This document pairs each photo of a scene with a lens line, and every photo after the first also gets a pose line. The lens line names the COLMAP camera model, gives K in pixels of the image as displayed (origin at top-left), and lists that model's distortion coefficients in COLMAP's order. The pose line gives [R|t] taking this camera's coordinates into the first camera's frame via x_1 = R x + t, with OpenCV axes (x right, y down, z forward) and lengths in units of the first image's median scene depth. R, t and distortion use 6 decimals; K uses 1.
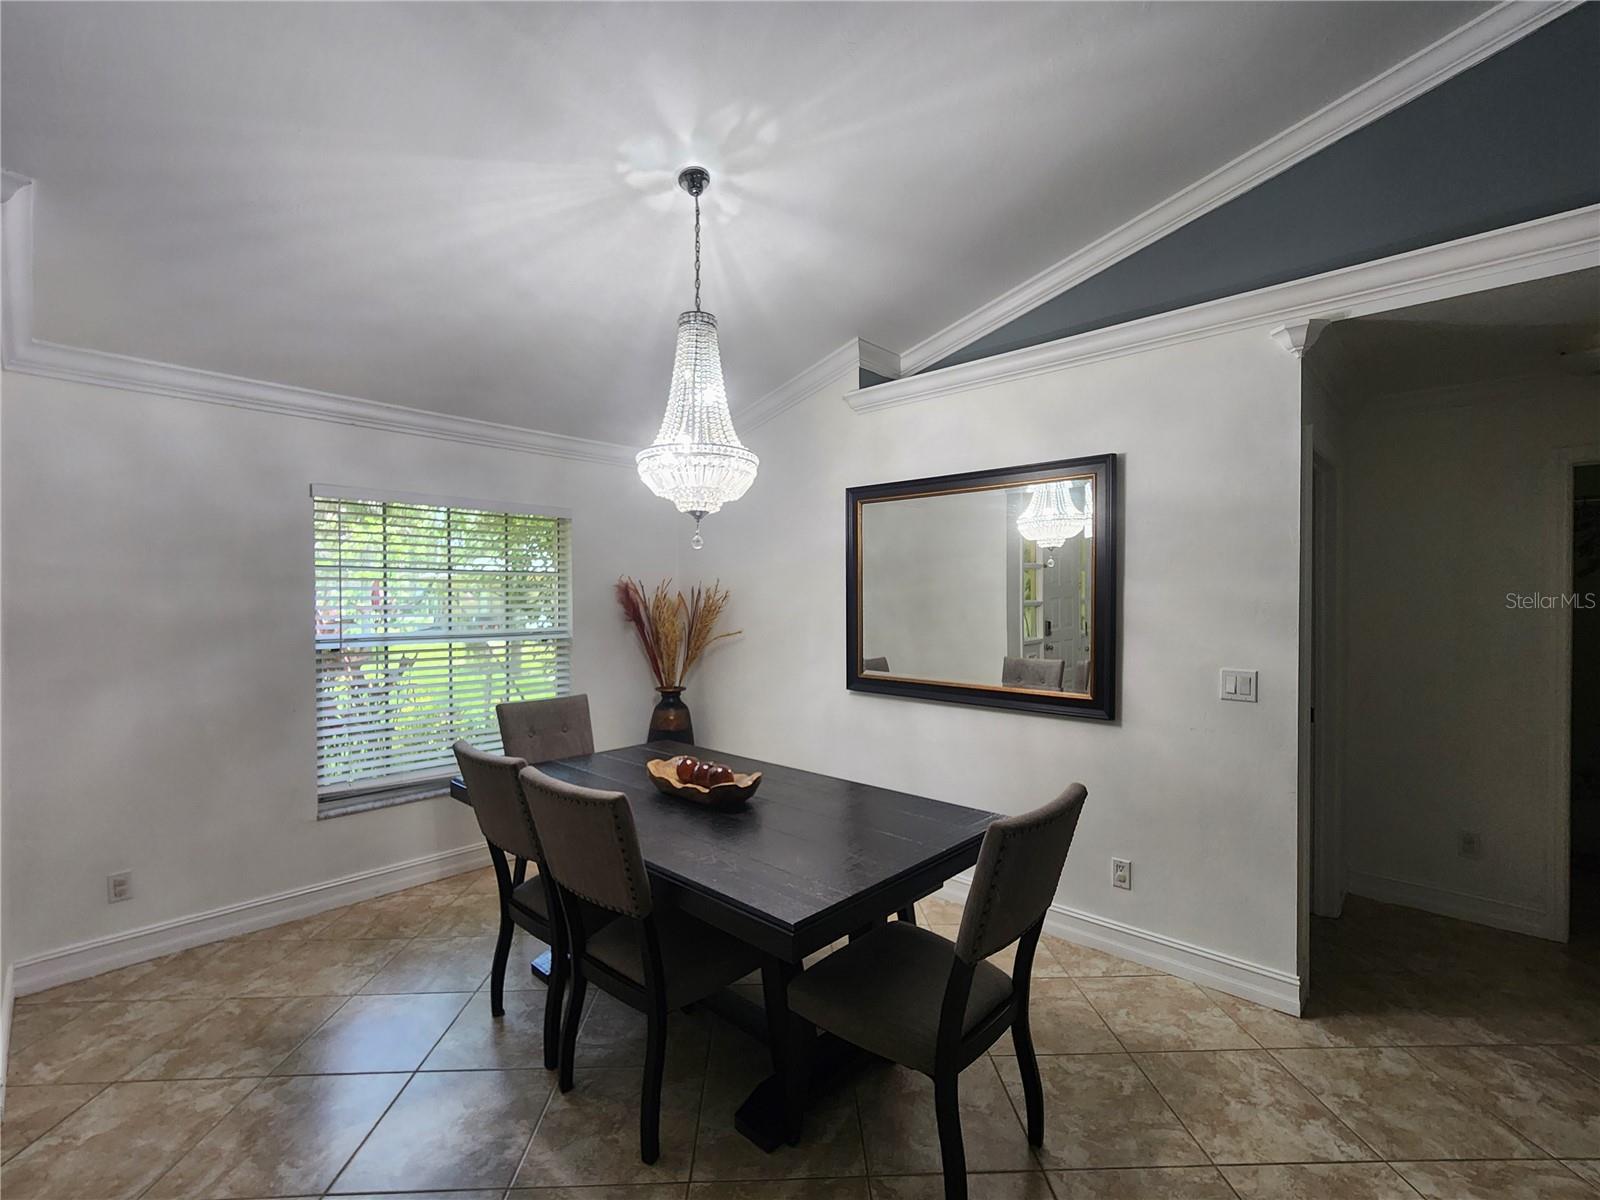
lens RADIAL K [[703.9, 0, 794.7], [0, 703.9, 602.7], [0, 0, 1]] dist [-0.006850, 0.004813]
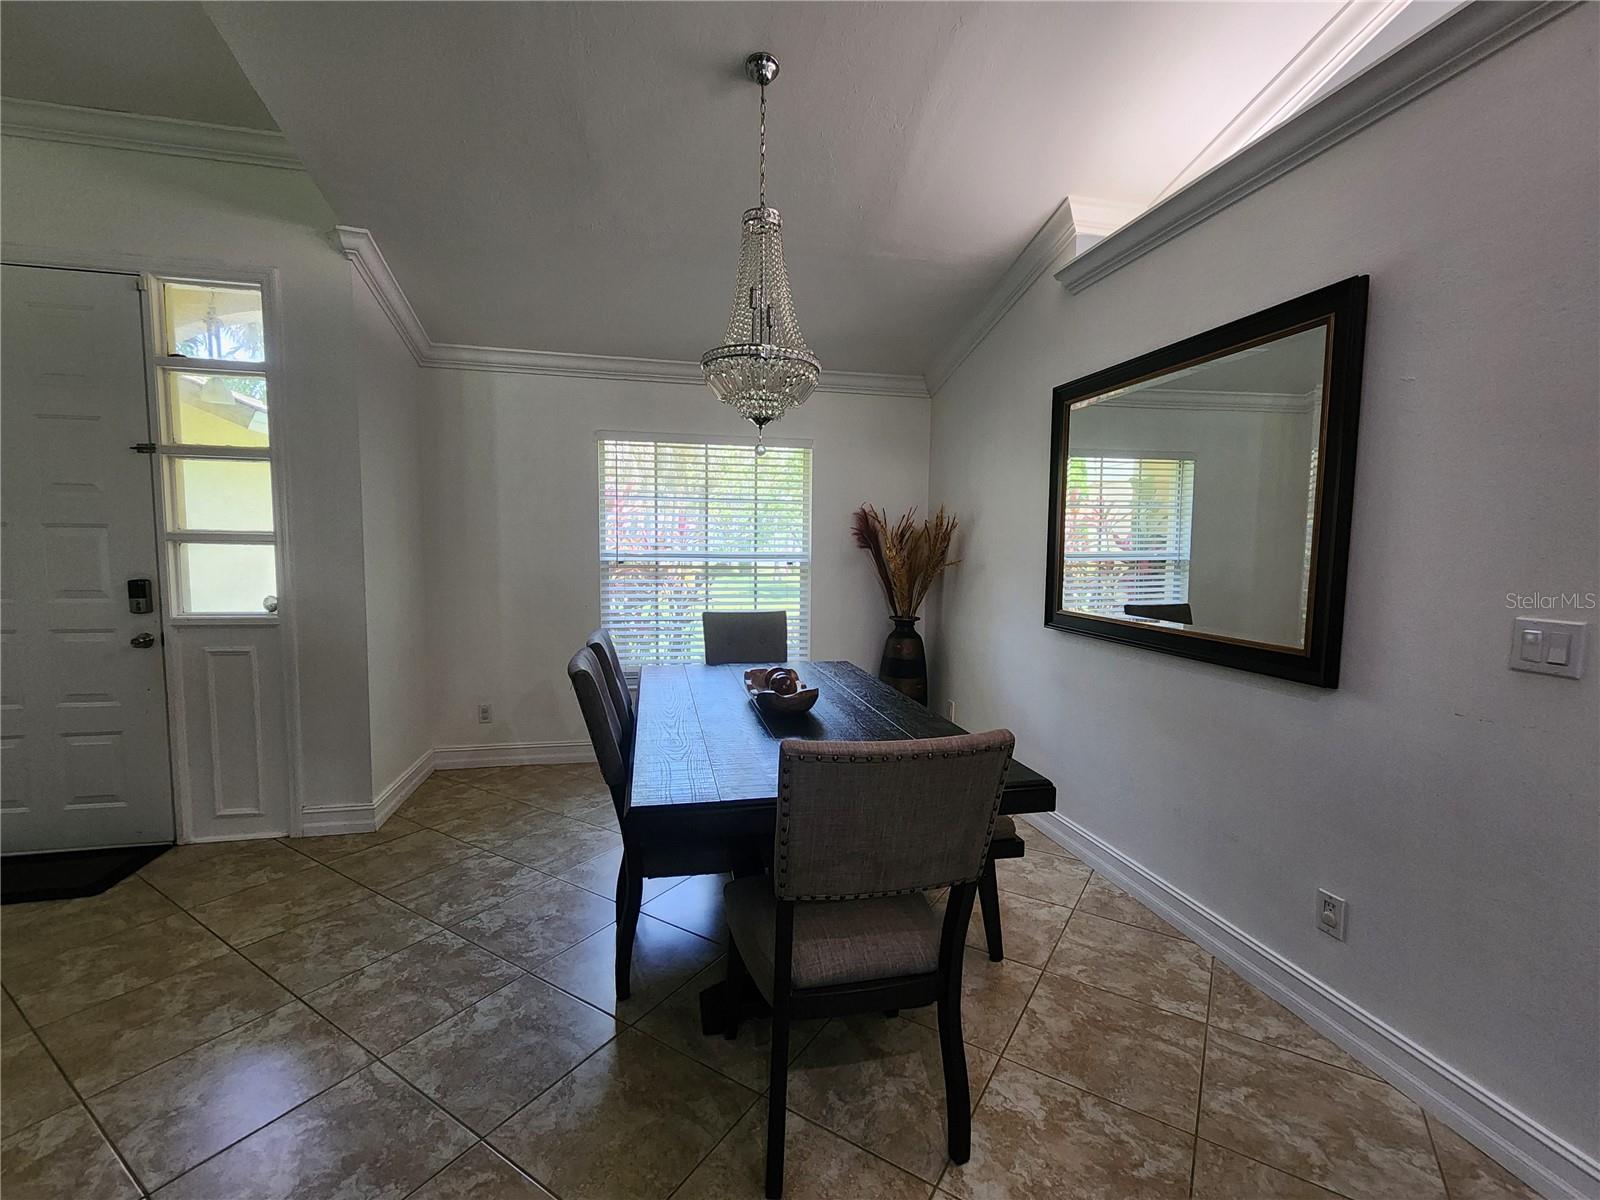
lens RADIAL K [[703.9, 0, 808.9], [0, 703.9, 597.3], [0, 0, 1]] dist [-0.006850, 0.004813]
pose [[0.825349, 0.054885, -0.561949, 0.435106], [-0.019408, 0.997434, 0.068914, 0.046199], [0.564289, -0.045972, 0.824296, 0.181320]]
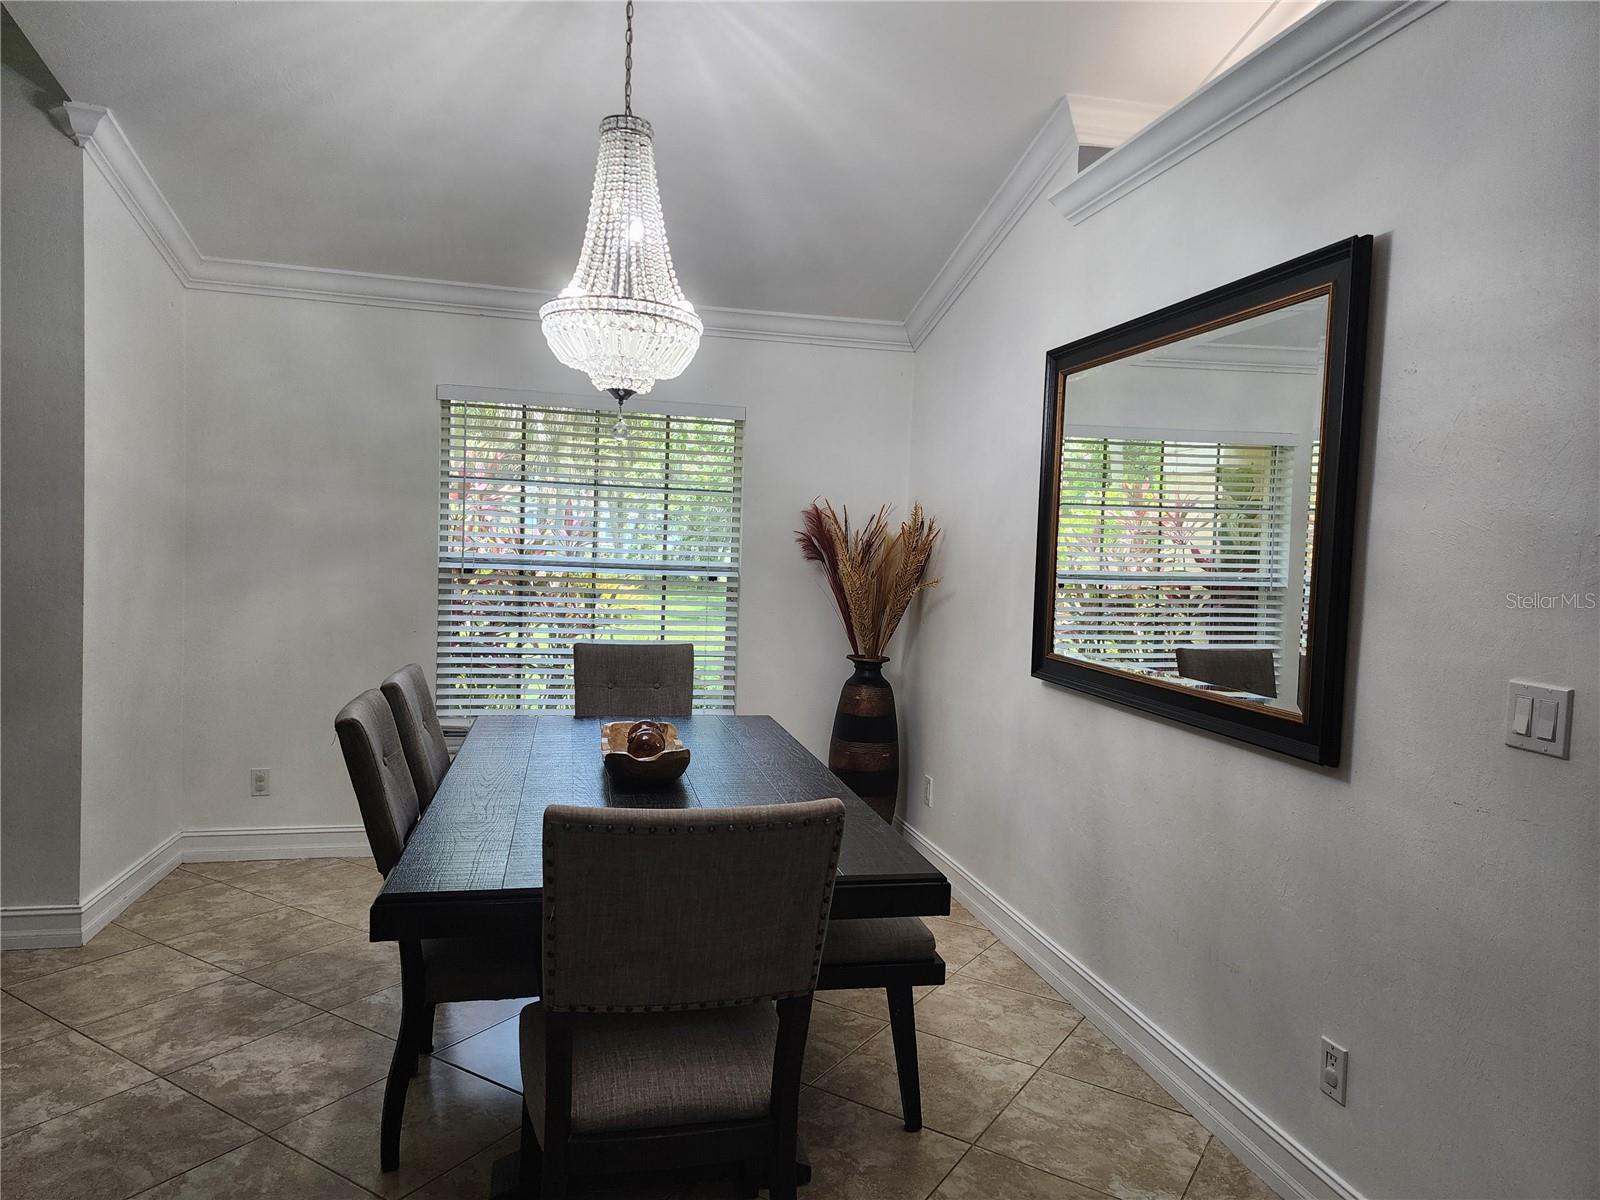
lens RADIAL K [[1055.0, 0, 817.3], [0, 1055.0, 593.8], [0, 0, 1]] dist [0.065377, -0.048361]
pose [[0.827840, 0.059223, -0.557829, 0.598448], [-0.044972, 0.998217, 0.039238, 0.029534], [0.559158, -0.007396, 0.829028, 0.158358]]
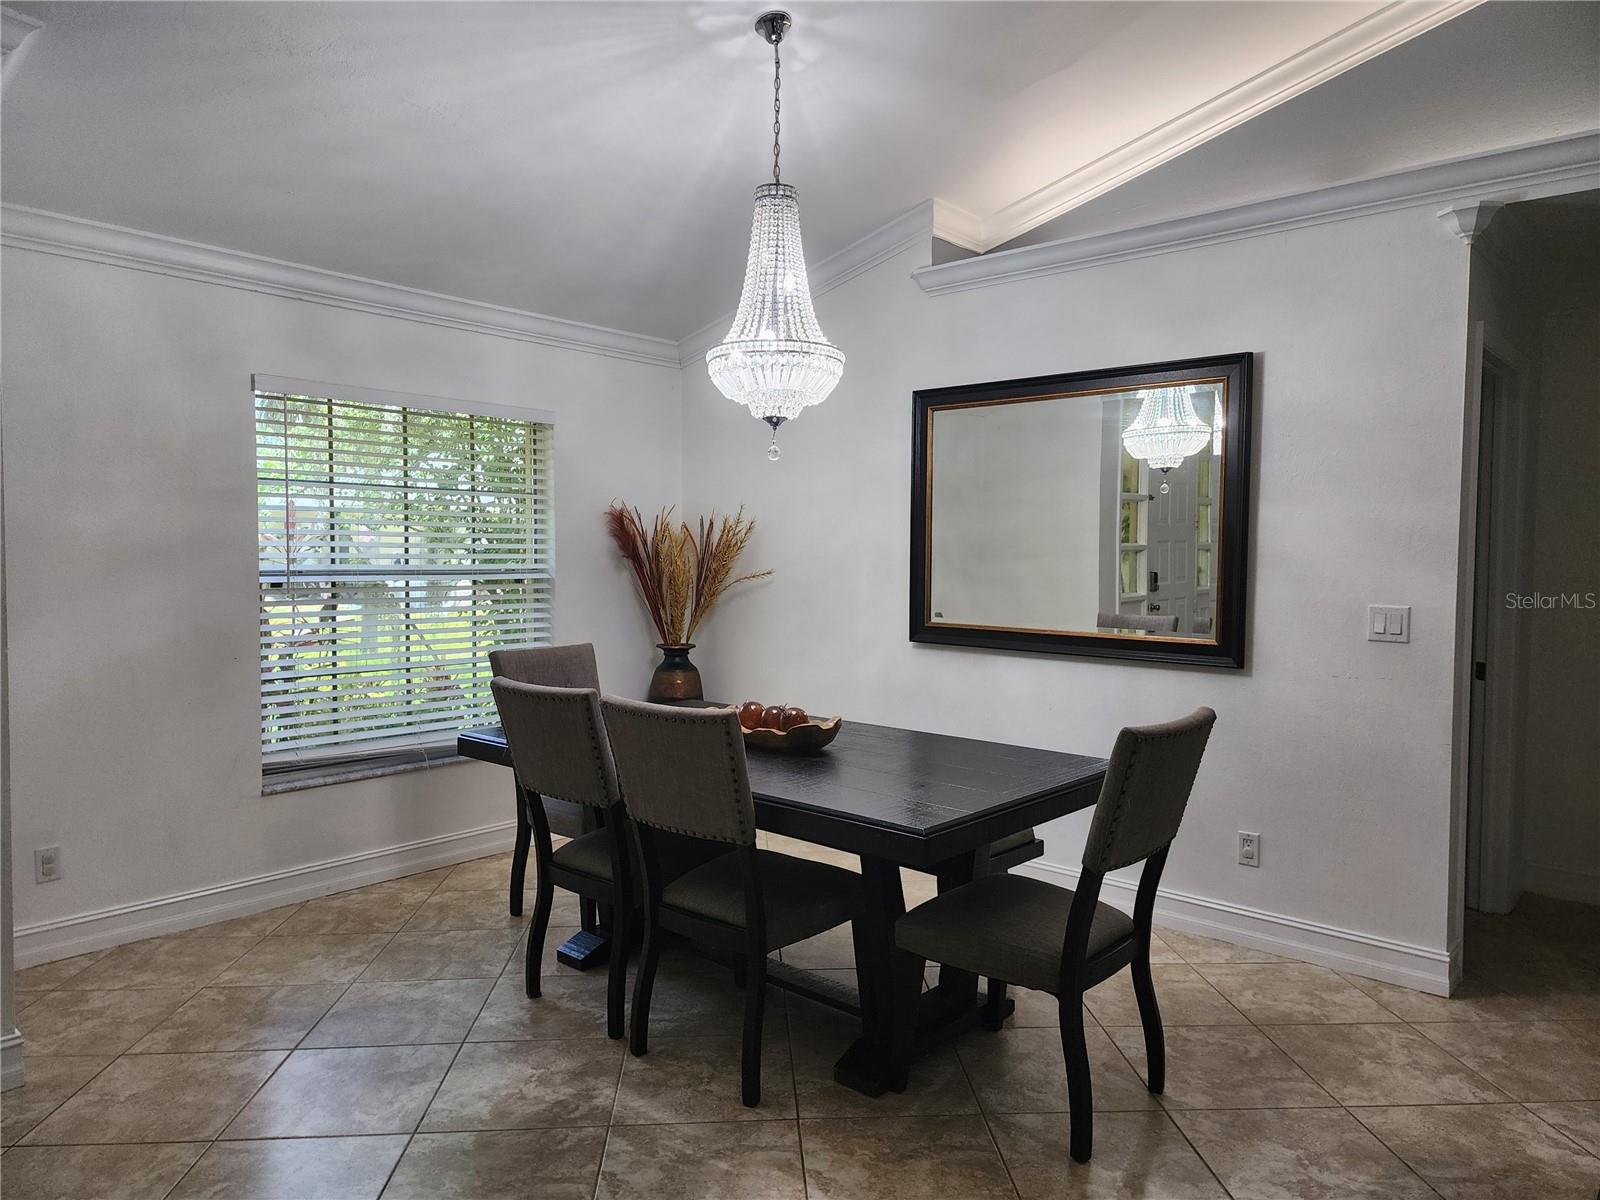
lens RADIAL K [[1055.0, 0, 793.0], [0, 1055.0, 592.1], [0, 0, 1]] dist [0.065377, -0.048361]
pose [[0.999524, 0.007687, 0.029881, -0.134296], [-0.008626, 0.999469, 0.031422, 0.040595], [-0.029624, -0.031665, 0.999059, -0.281368]]
